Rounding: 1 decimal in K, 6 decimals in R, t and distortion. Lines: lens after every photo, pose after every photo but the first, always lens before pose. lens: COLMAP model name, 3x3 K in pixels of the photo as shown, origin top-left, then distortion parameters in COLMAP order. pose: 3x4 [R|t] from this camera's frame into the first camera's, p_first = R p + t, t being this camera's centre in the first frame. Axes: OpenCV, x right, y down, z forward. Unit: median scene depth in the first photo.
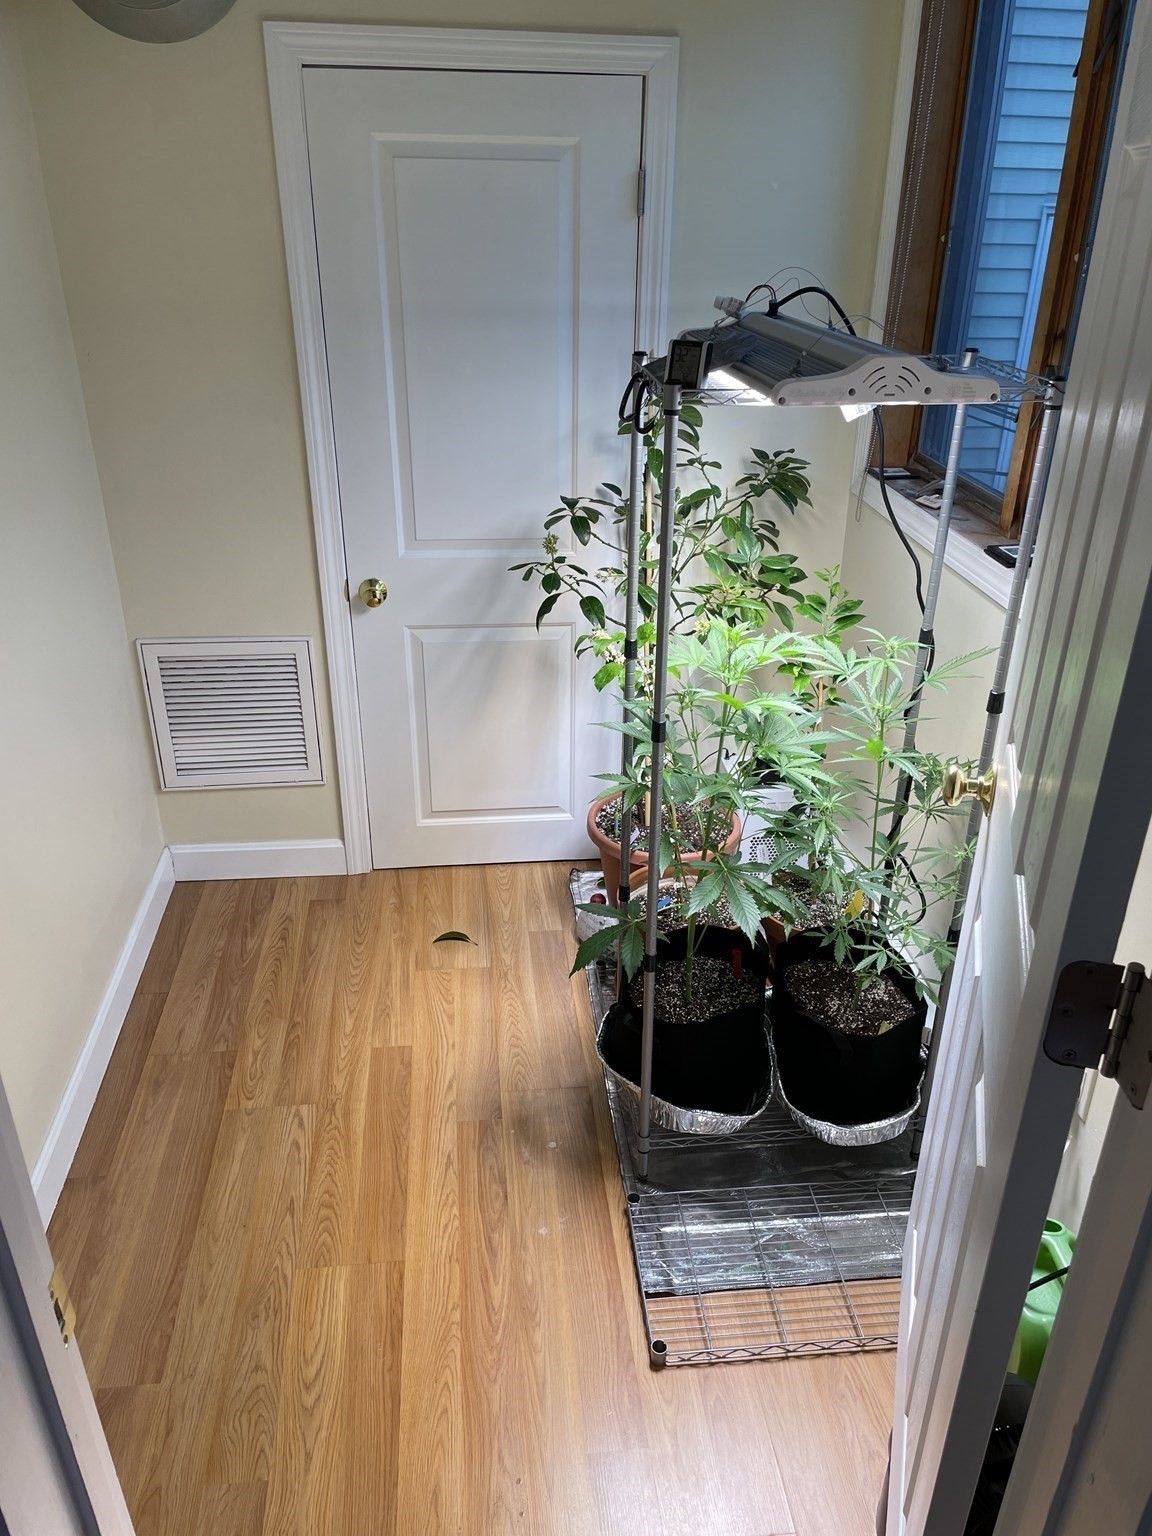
lens RADIAL K [[1124.9, 0, 576.0], [0, 1124.9, 768.0], [0, 0, 1]] dist [0.079201, -0.089897]
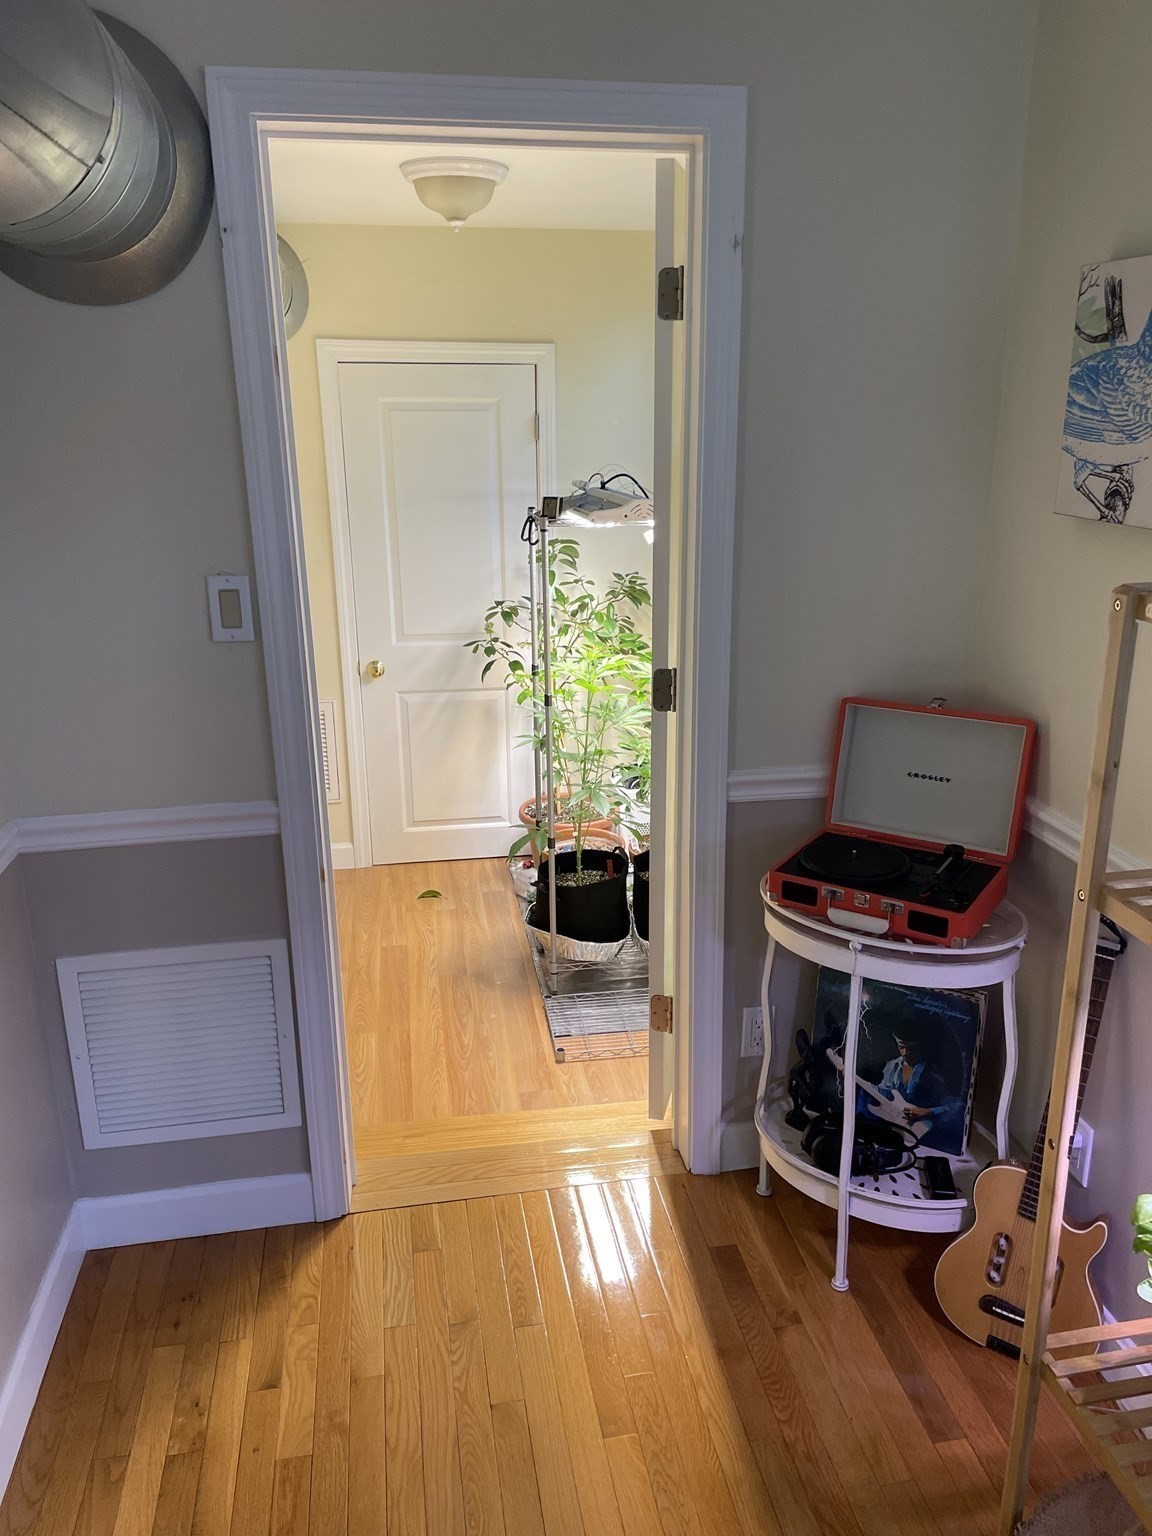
lens RADIAL K [[1124.9, 0, 576.0], [0, 1124.9, 768.0], [0, 0, 1]] dist [0.079201, -0.089897]
pose [[0.998588, -0.031316, 0.042914, 0.026843], [0.038100, 0.985098, -0.167724, 0.278138], [-0.037022, 0.169122, 0.984900, -0.571995]]
